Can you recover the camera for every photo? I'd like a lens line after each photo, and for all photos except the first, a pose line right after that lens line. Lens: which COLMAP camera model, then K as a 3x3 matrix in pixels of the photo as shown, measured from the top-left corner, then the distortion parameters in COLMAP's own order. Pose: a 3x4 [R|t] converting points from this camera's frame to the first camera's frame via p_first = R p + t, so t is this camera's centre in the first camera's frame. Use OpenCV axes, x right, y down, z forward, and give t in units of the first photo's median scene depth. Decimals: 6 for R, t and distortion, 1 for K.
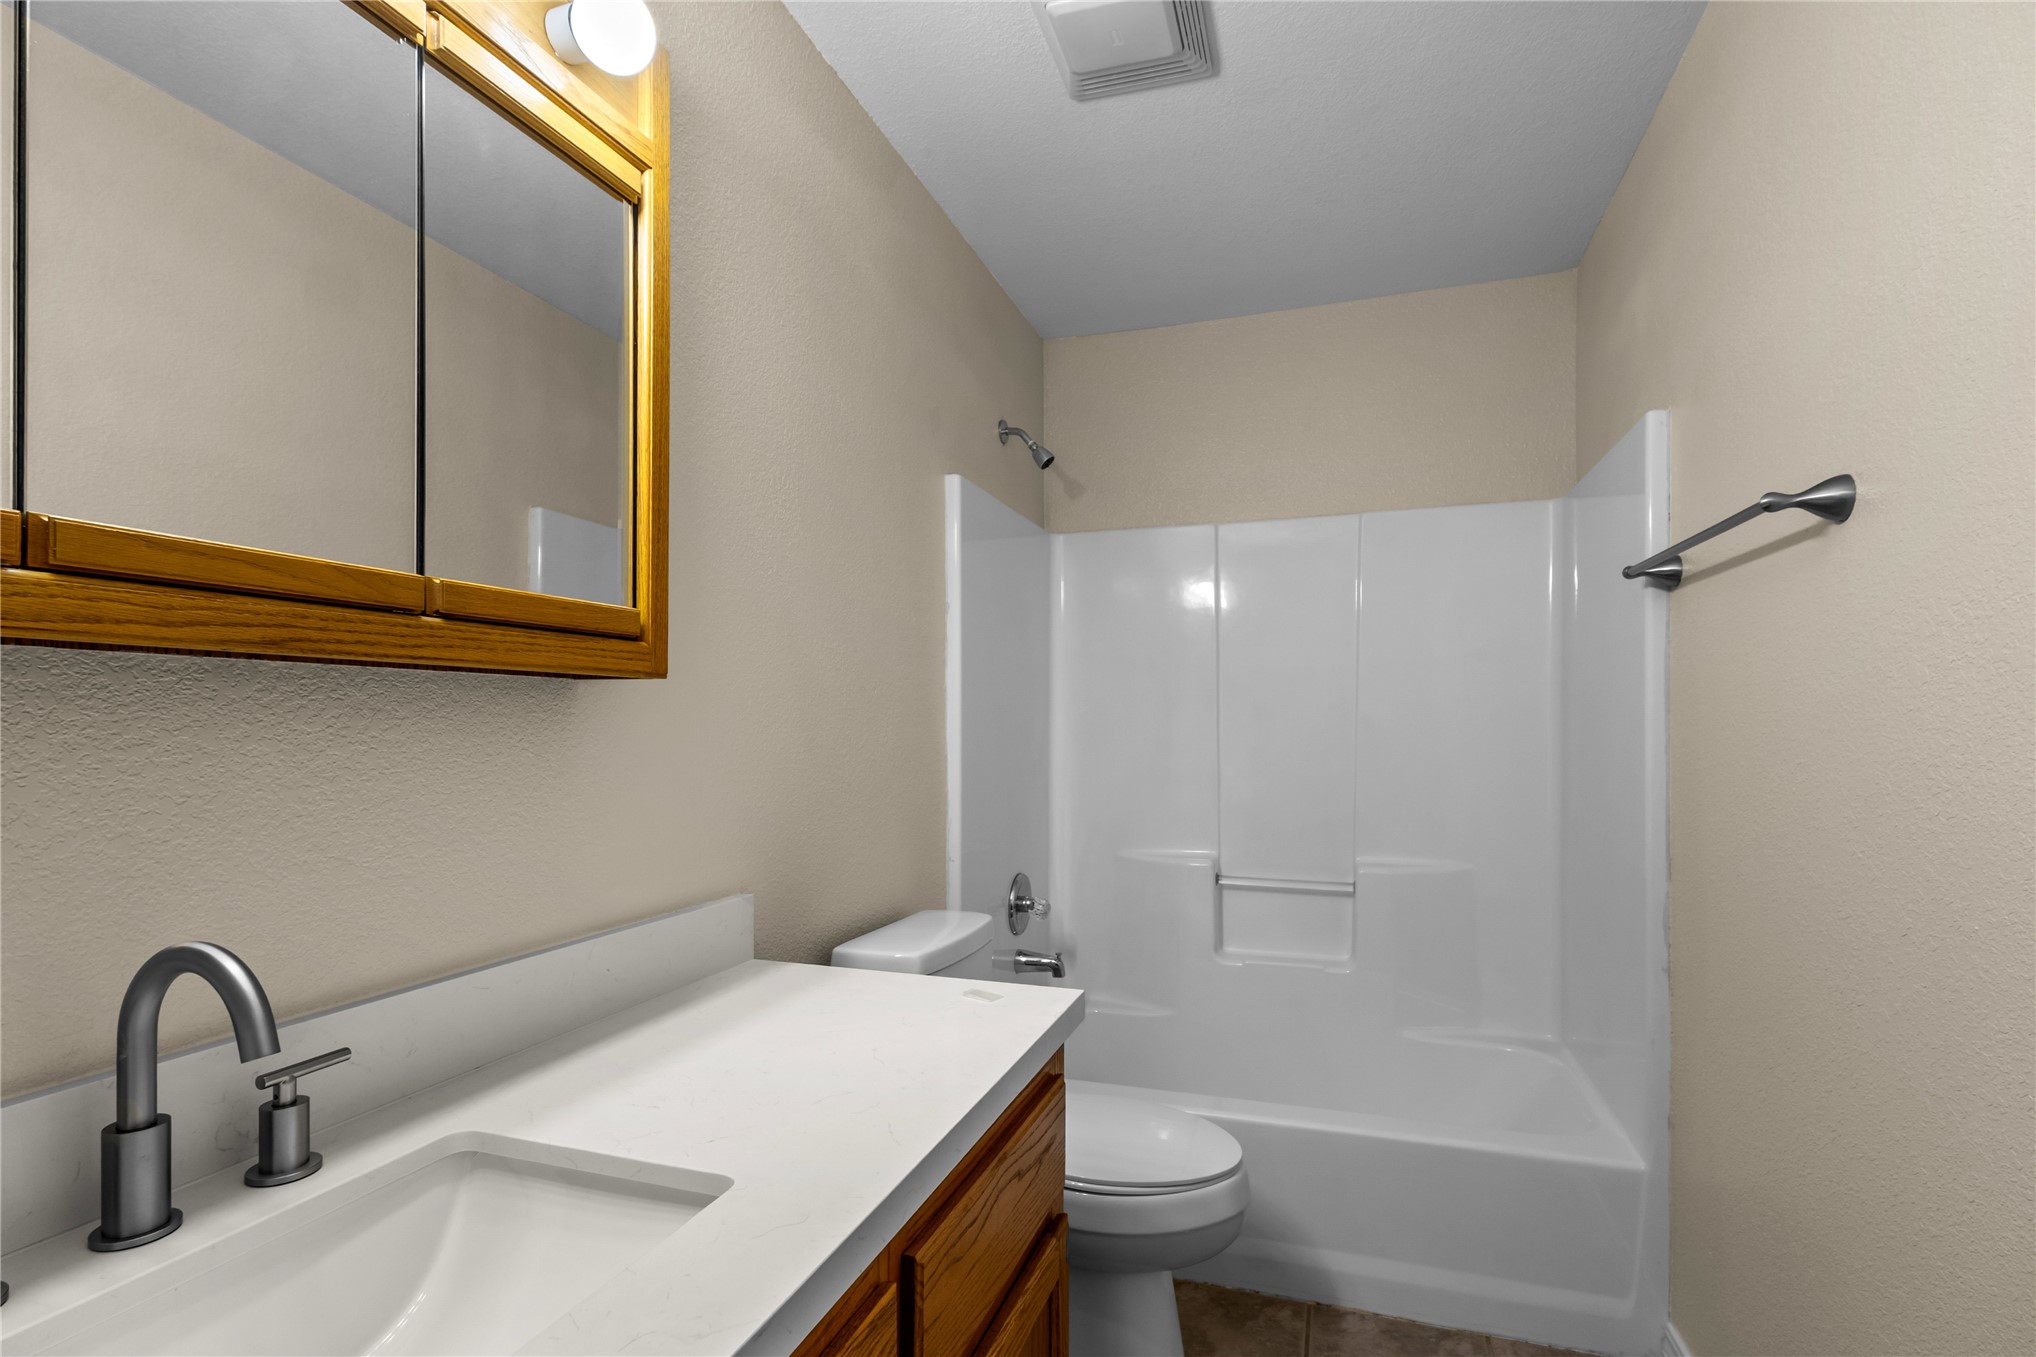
lens RADIAL K [[952.5, 0, 1038.5], [0, 952.5, 715.3], [0, 0, 1]] dist [0.003016, 0.001327]
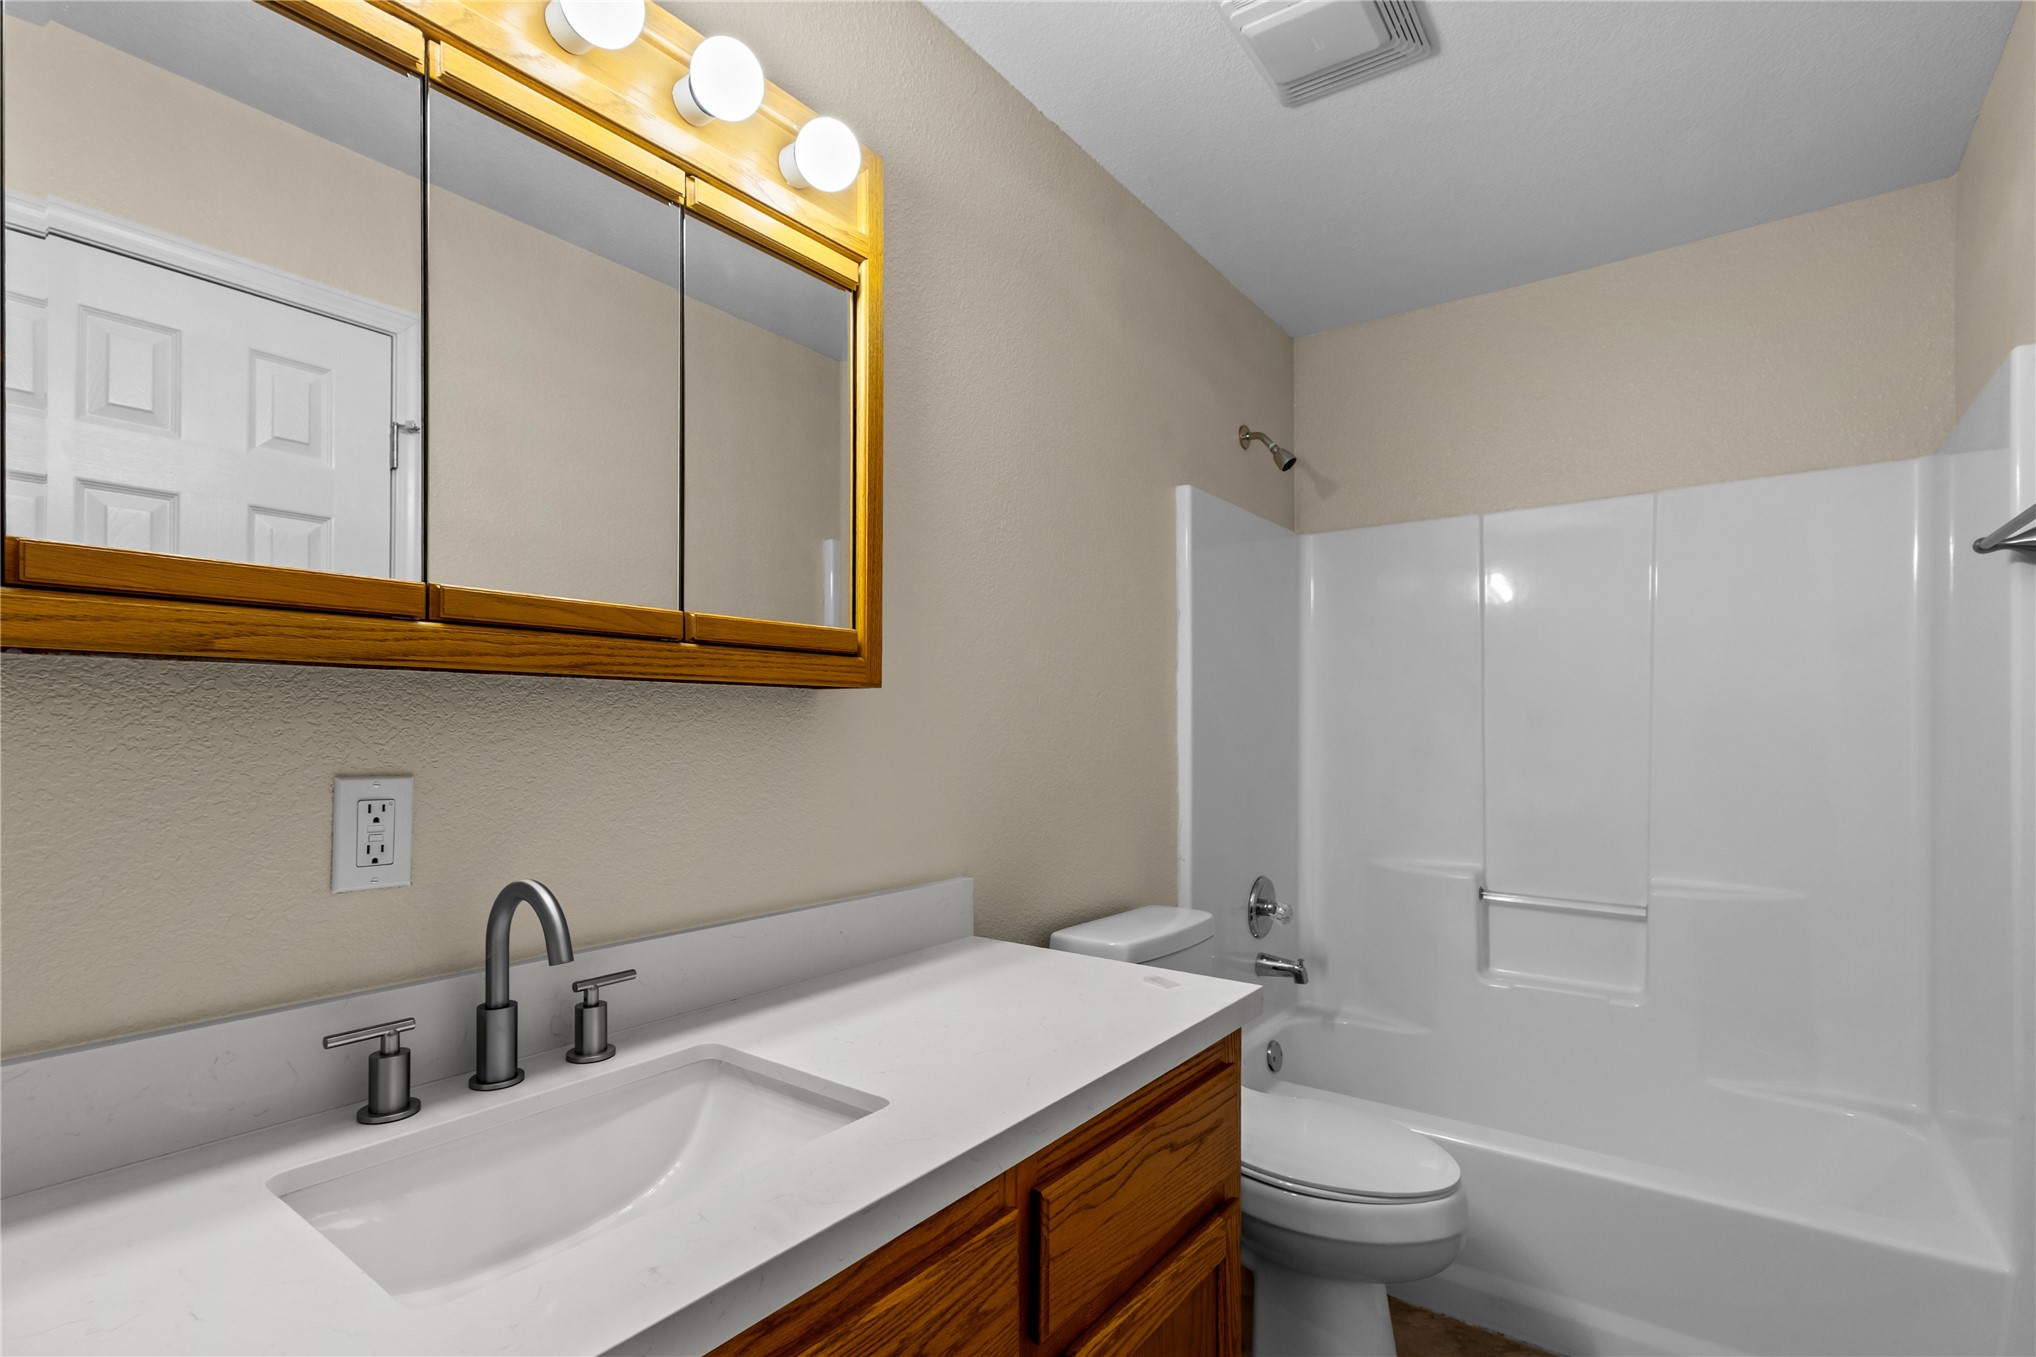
lens RADIAL K [[952.5, 0, 1034.3], [0, 952.5, 717.7], [0, 0, 1]] dist [0.003016, 0.001327]
pose [[0.952126, -0.000069, -0.305707, 0.104577], [-0.000112, 1.000000, -0.000576, -0.000434], [0.305707, 0.000583, 0.952125, -0.045295]]
